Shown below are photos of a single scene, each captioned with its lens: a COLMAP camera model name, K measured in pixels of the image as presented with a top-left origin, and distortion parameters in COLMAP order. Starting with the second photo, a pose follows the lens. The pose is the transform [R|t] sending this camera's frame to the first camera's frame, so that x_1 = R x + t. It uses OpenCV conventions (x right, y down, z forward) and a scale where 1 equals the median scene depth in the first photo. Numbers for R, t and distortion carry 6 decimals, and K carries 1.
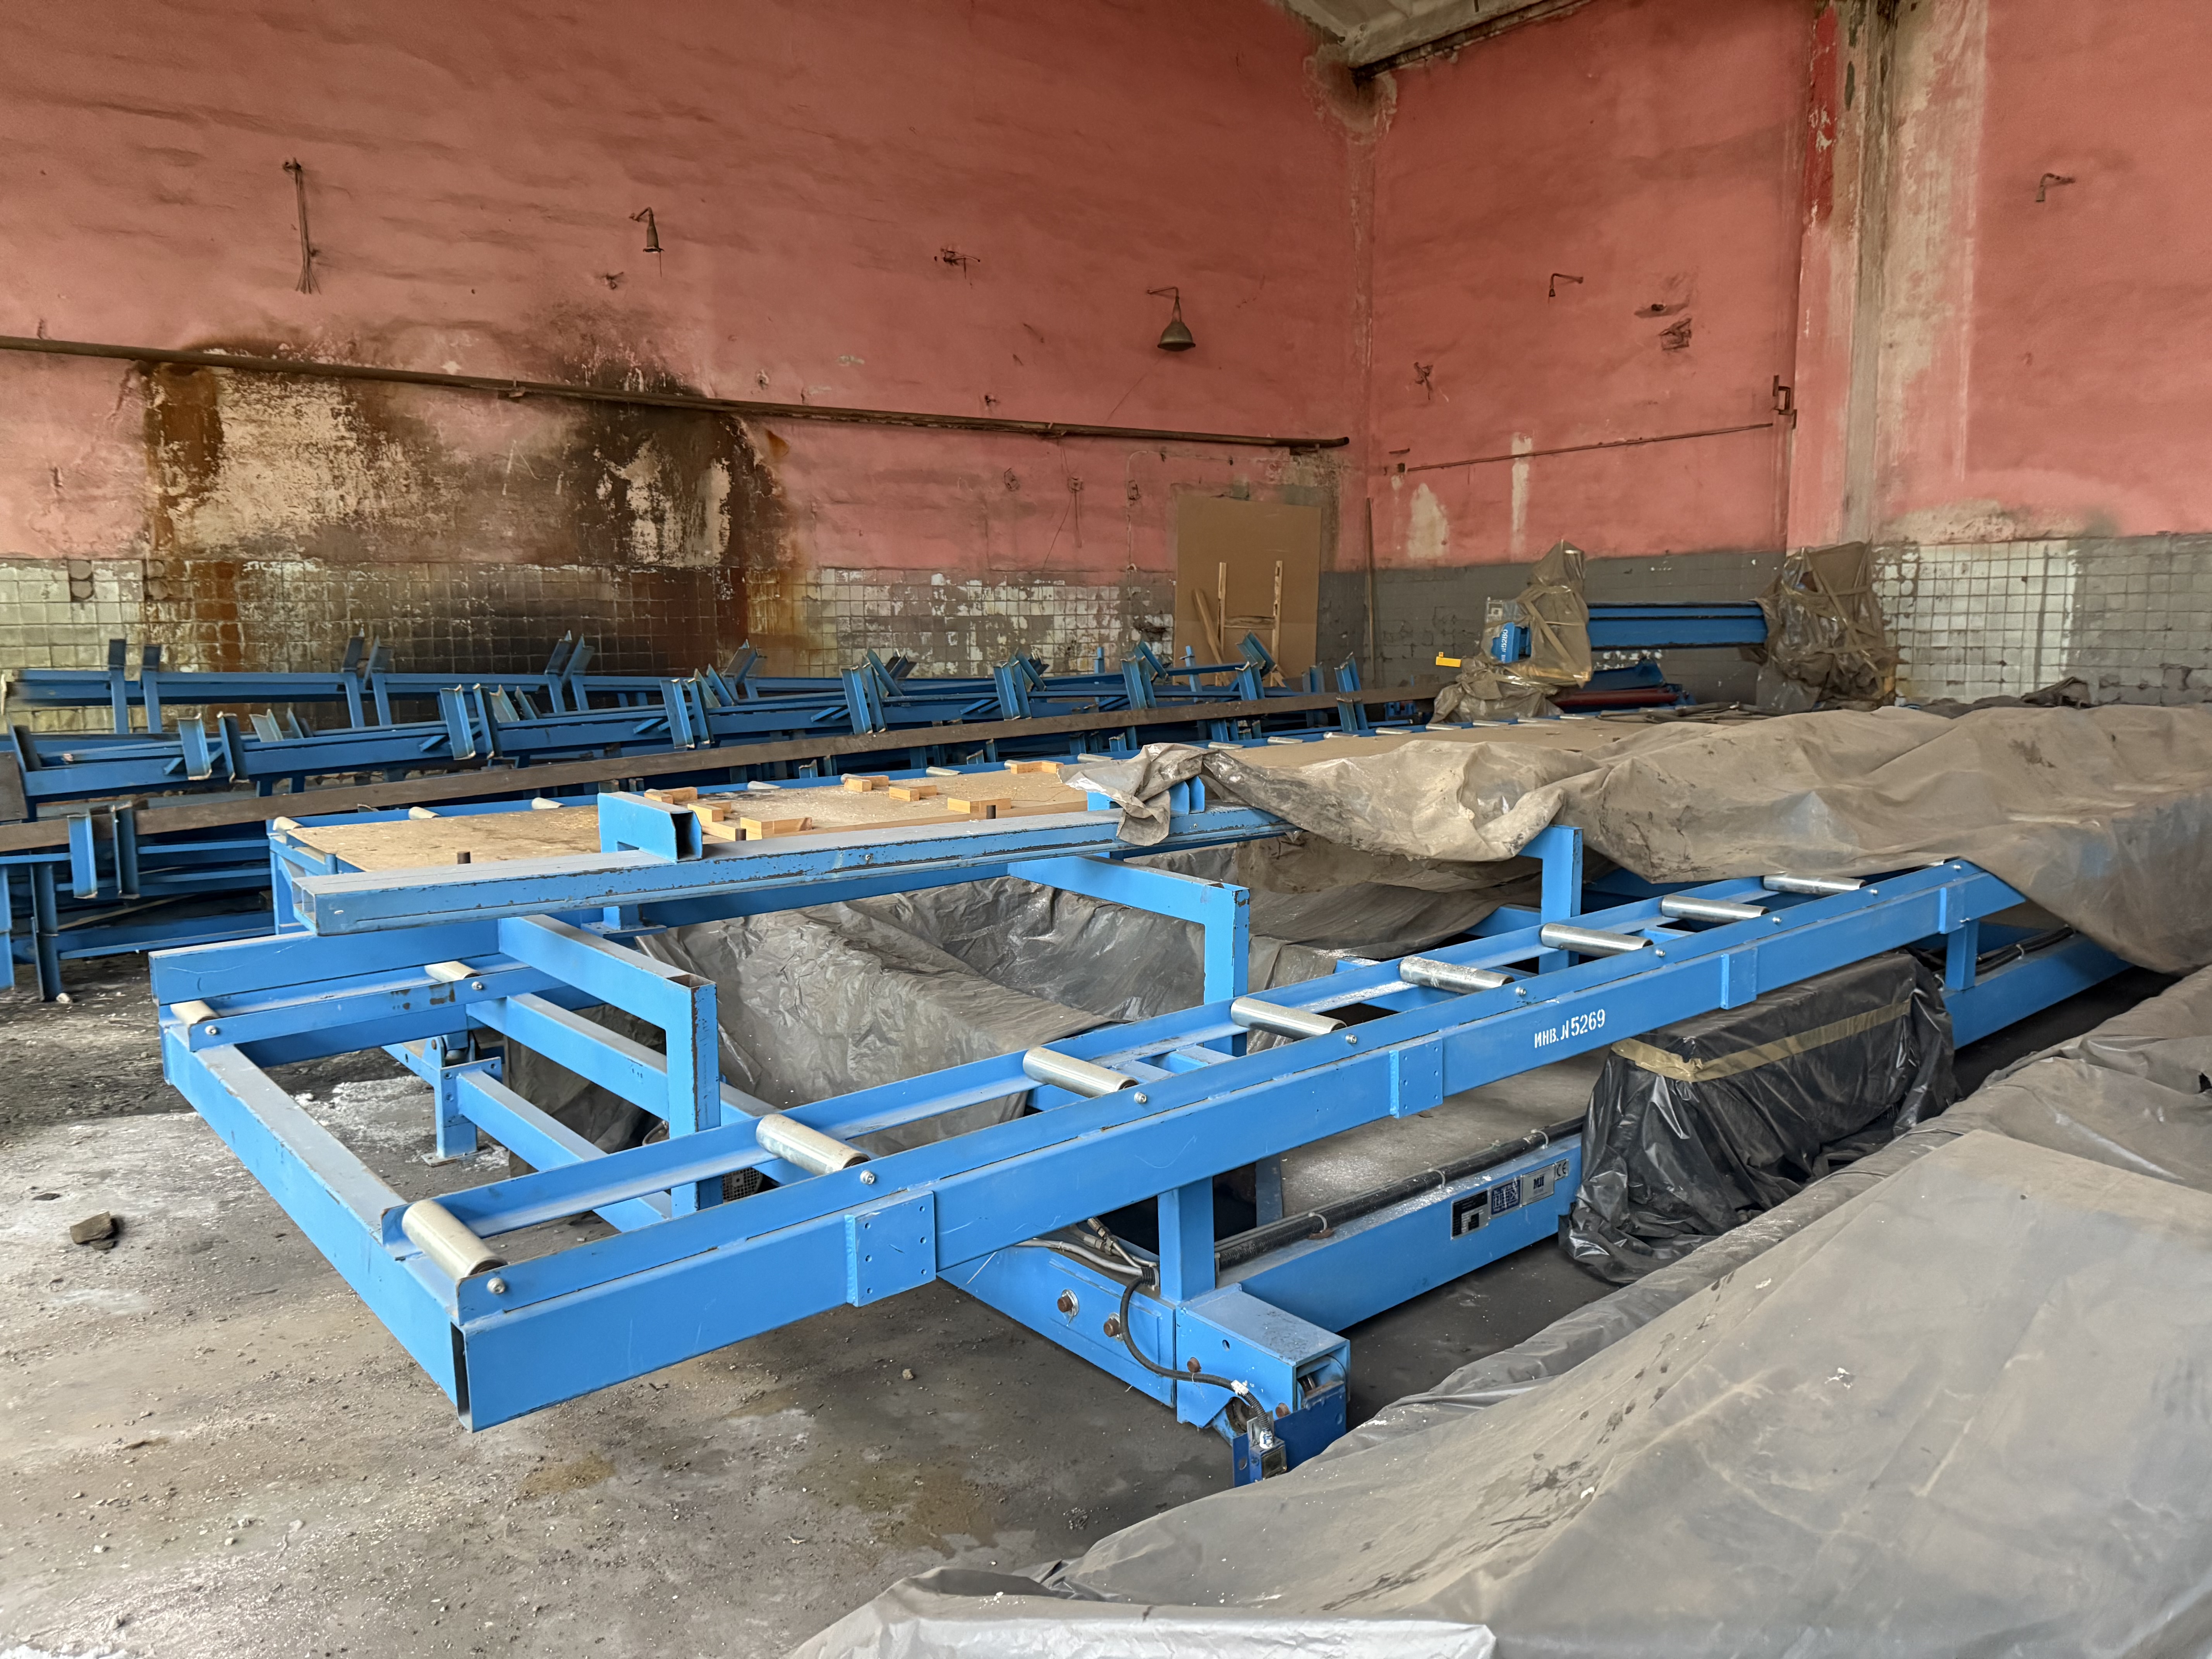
lens RADIAL K [[1577.7, 0, 1049.5], [0, 1577.7, 838.5], [0, 0, 1]] dist [0.041255, -0.055168]
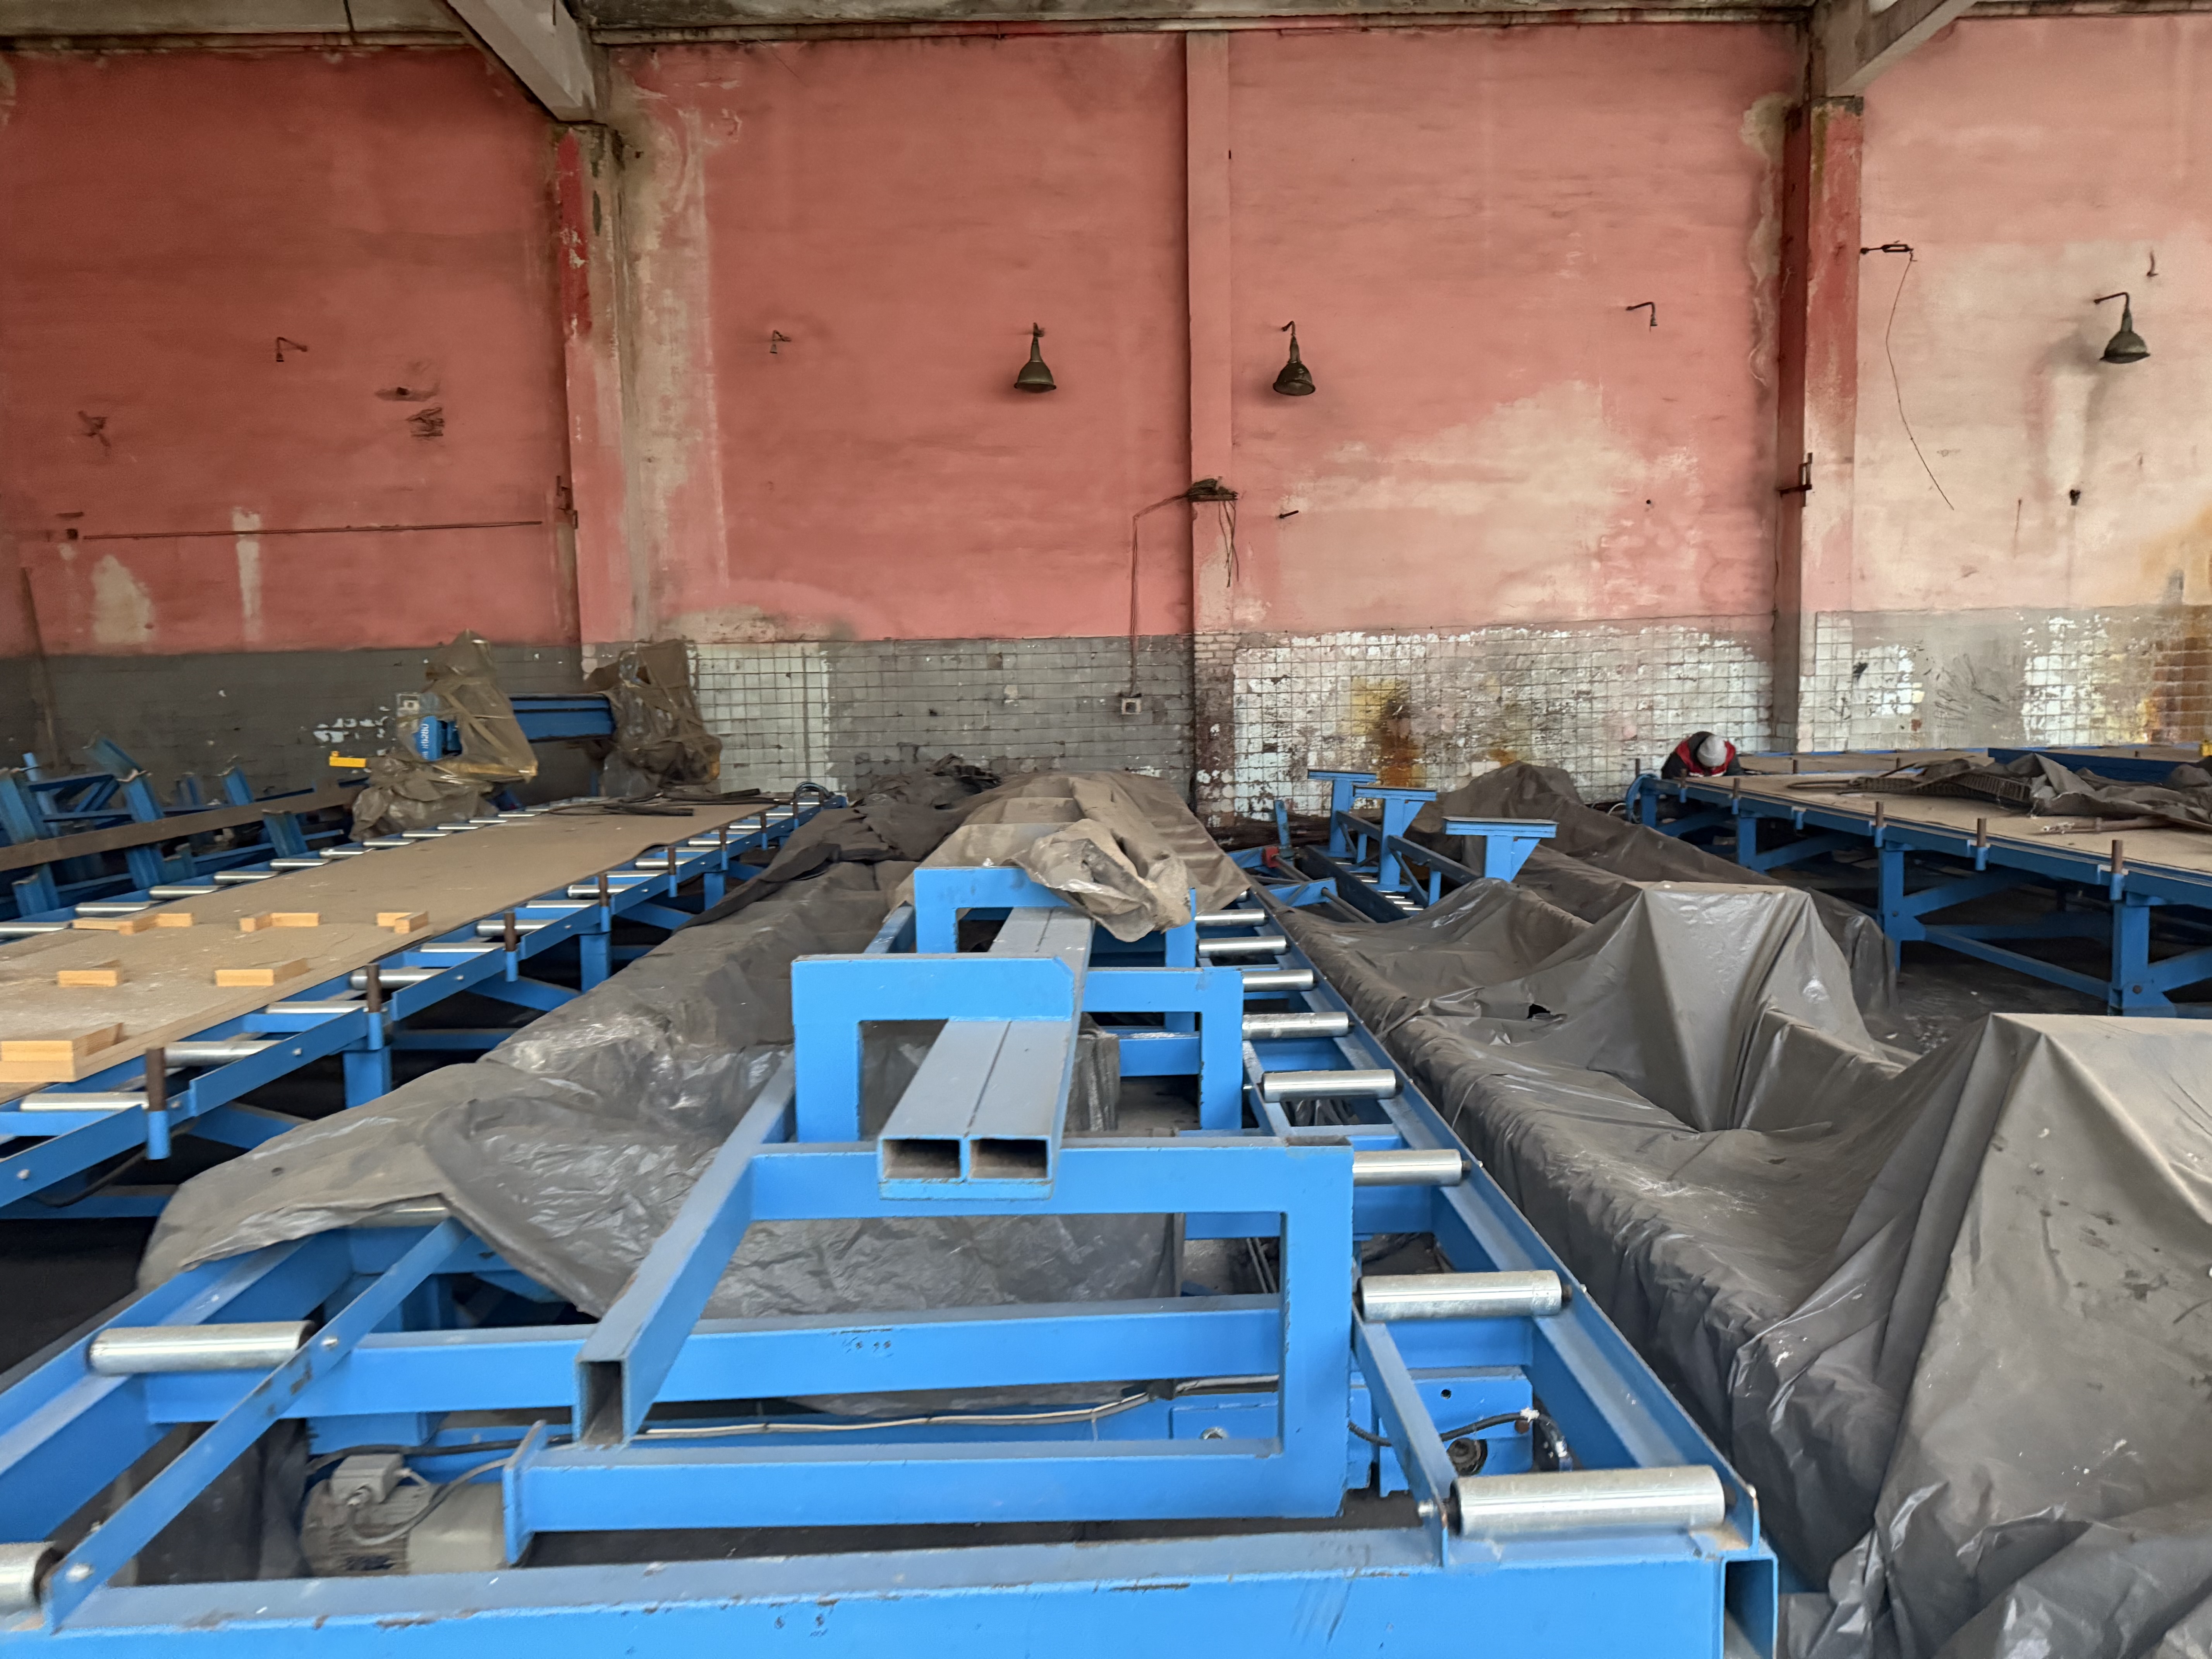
lens RADIAL K [[1577.7, 0, 1139.1], [0, 1577.7, 864.4], [0, 0, 1]] dist [0.041255, -0.055168]
pose [[0.584693, -0.091037, 0.806130, -0.174256], [0.125744, 0.991845, 0.020807, -0.015498], [-0.801450, 0.089200, 0.591372, 0.110064]]
